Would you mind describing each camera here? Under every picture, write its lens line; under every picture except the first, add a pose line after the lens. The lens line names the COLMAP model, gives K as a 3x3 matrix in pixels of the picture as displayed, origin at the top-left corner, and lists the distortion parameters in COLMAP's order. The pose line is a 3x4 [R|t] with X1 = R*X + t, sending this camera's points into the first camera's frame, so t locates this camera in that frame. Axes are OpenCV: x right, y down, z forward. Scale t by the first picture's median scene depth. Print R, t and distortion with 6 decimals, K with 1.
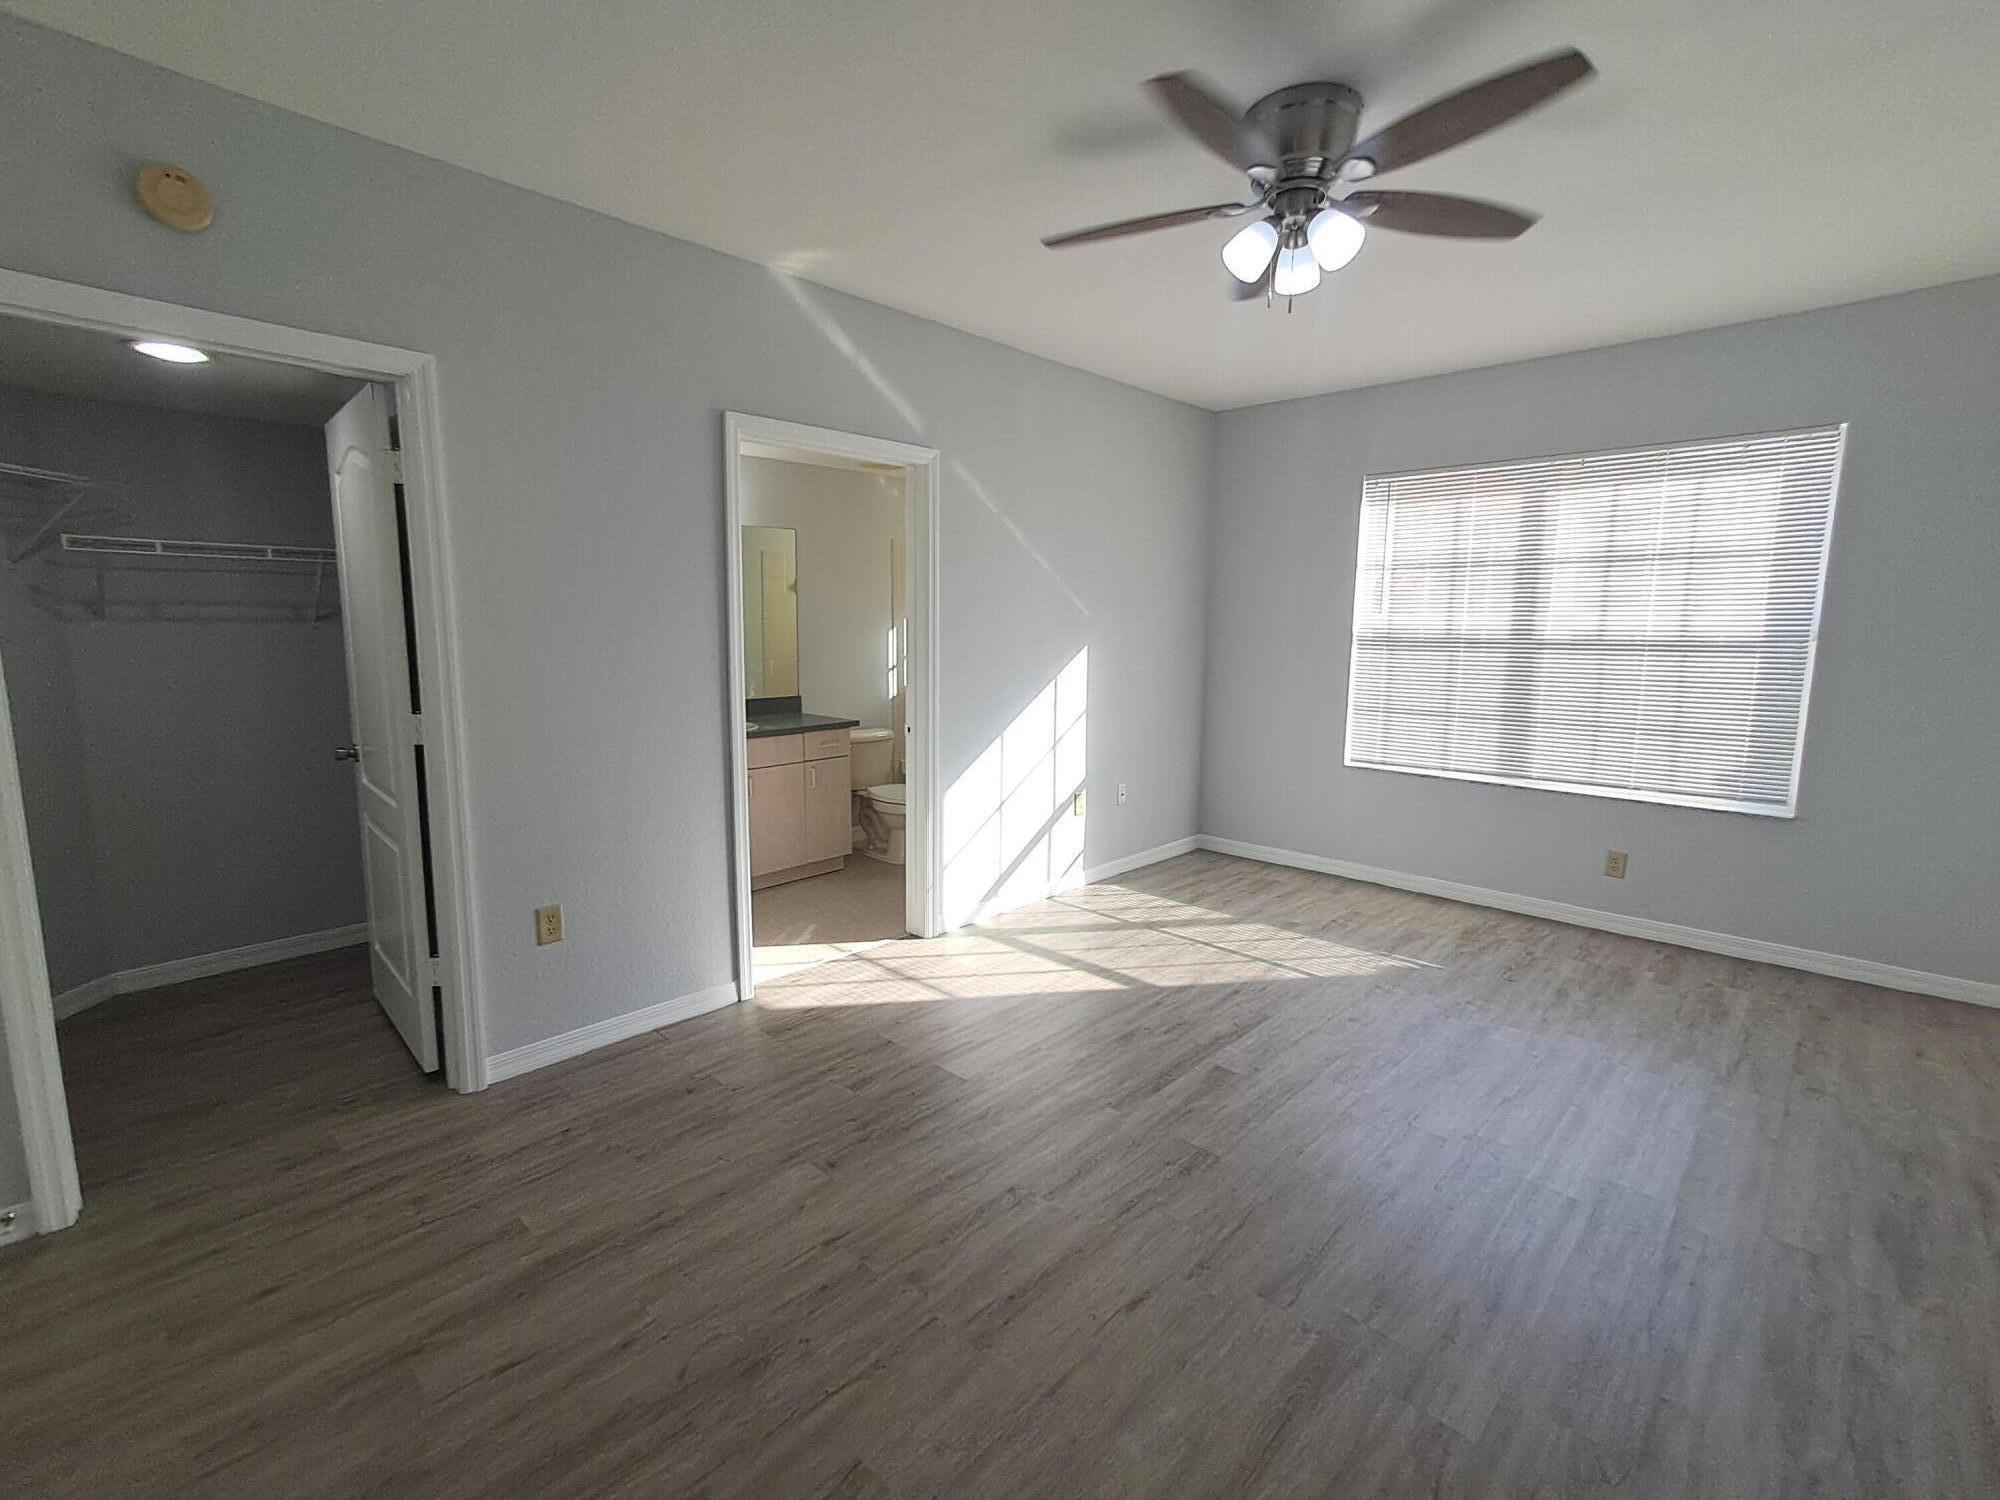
lens RADIAL K [[902.9, 0, 981.6], [0, 902.9, 738.4], [0, 0, 1]] dist [0.000795, -0.001392]
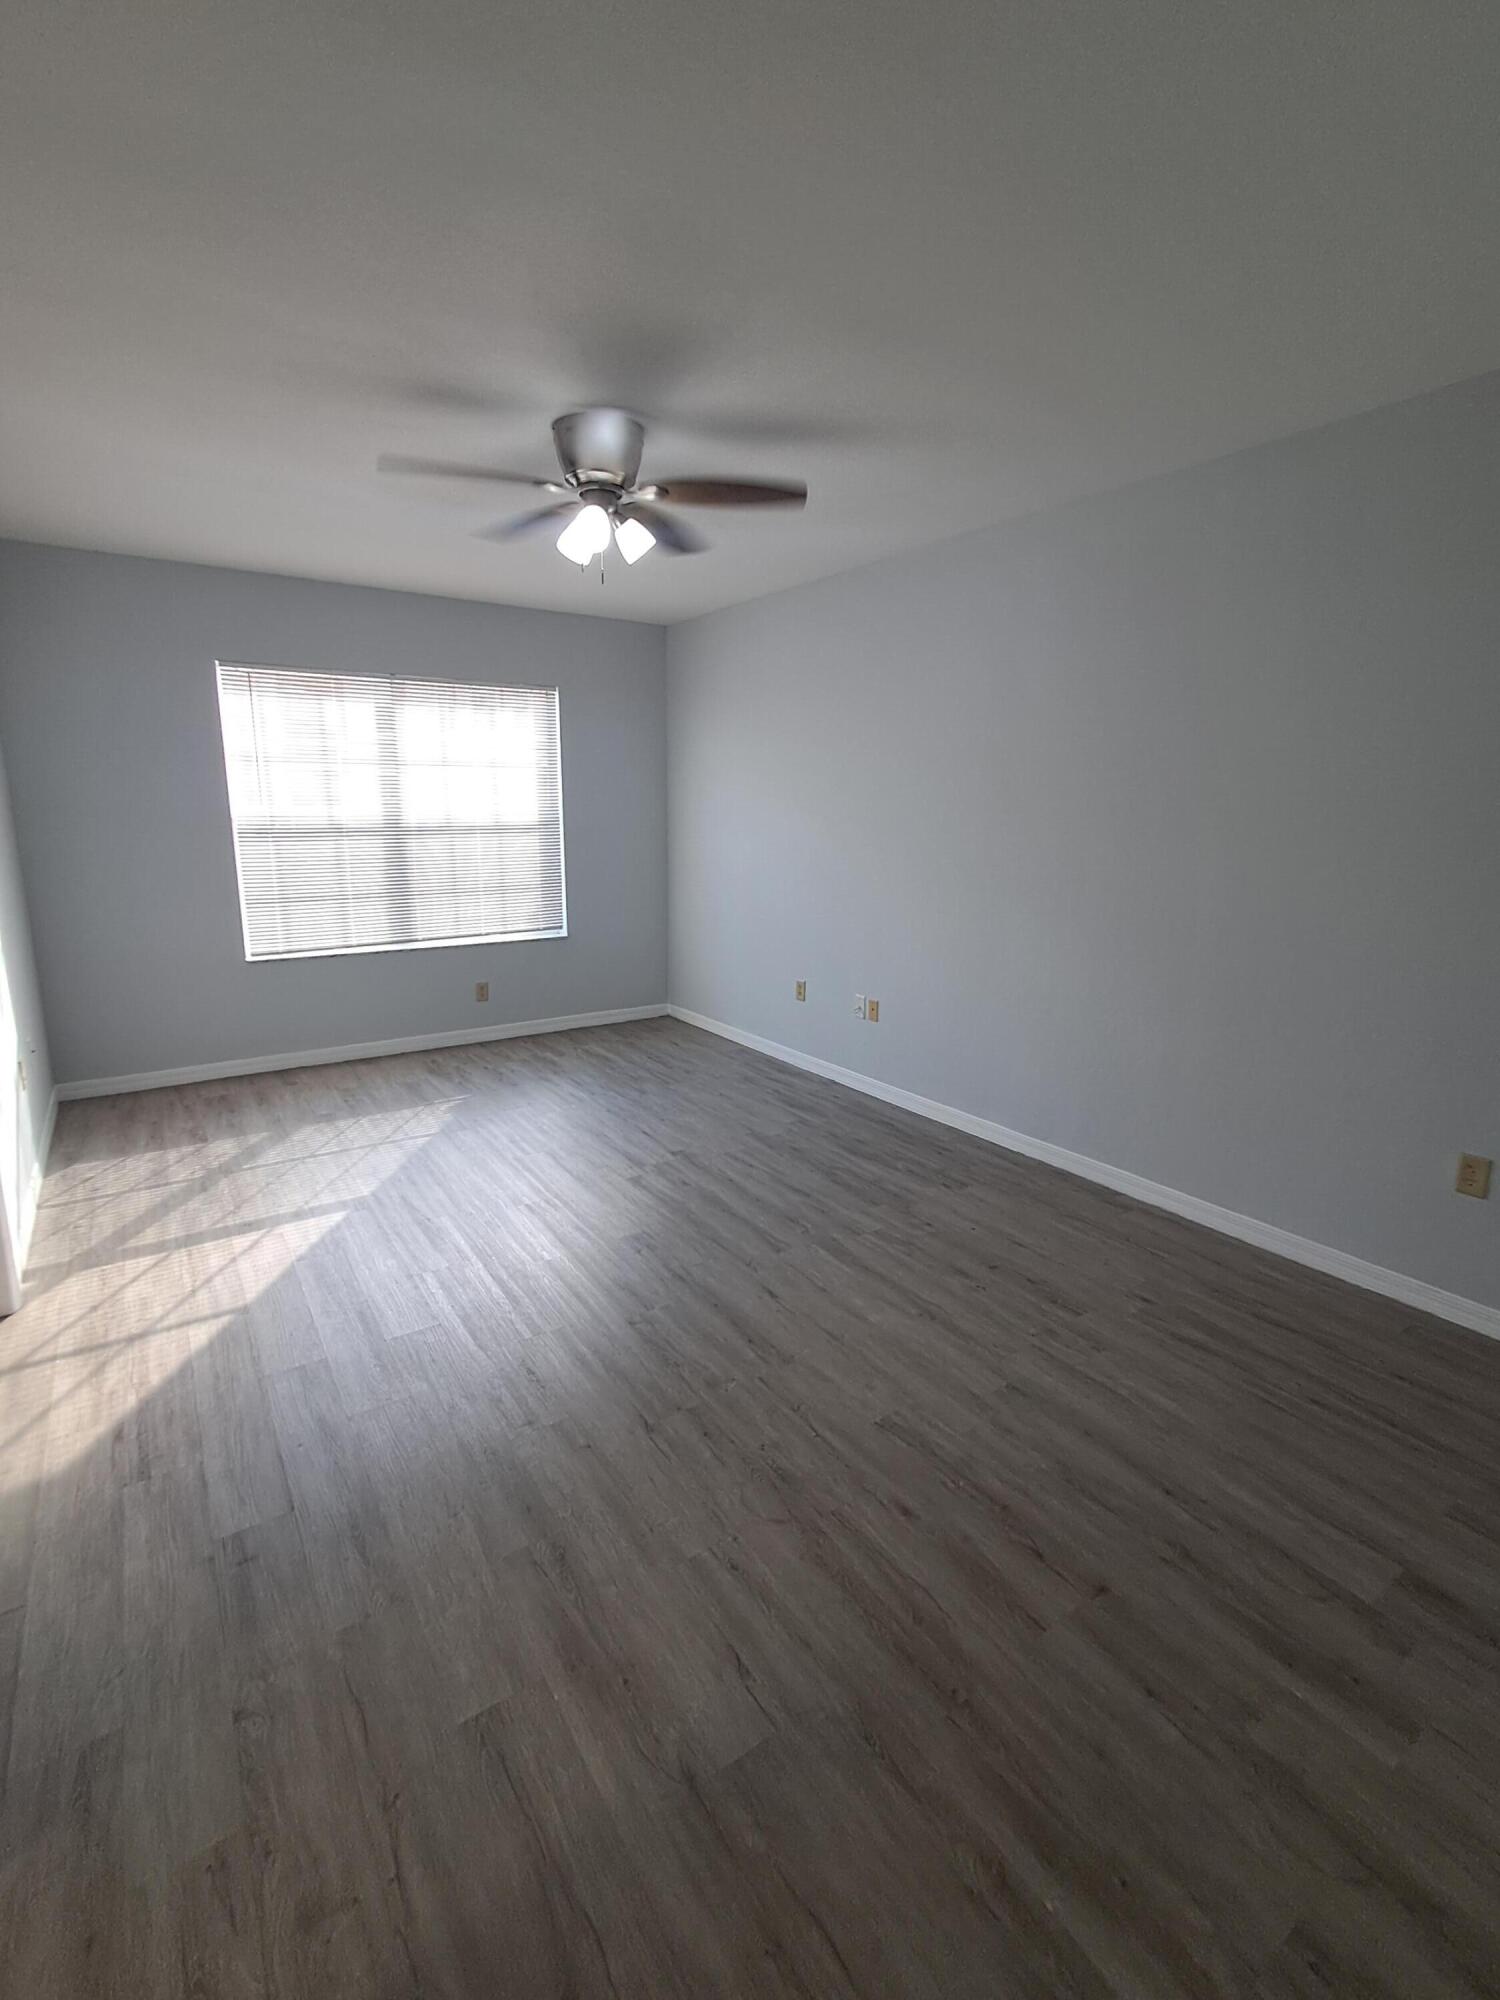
lens RADIAL K [[902.9, 0, 751.9], [0, 902.9, 1010.0], [0, 0, 1]] dist [0.000795, -0.001392]
pose [[0.197658, -0.223292, 0.954501, -0.553614], [0.121514, 0.971782, 0.202172, -0.063769], [-0.972710, 0.076024, 0.219214, 0.322851]]
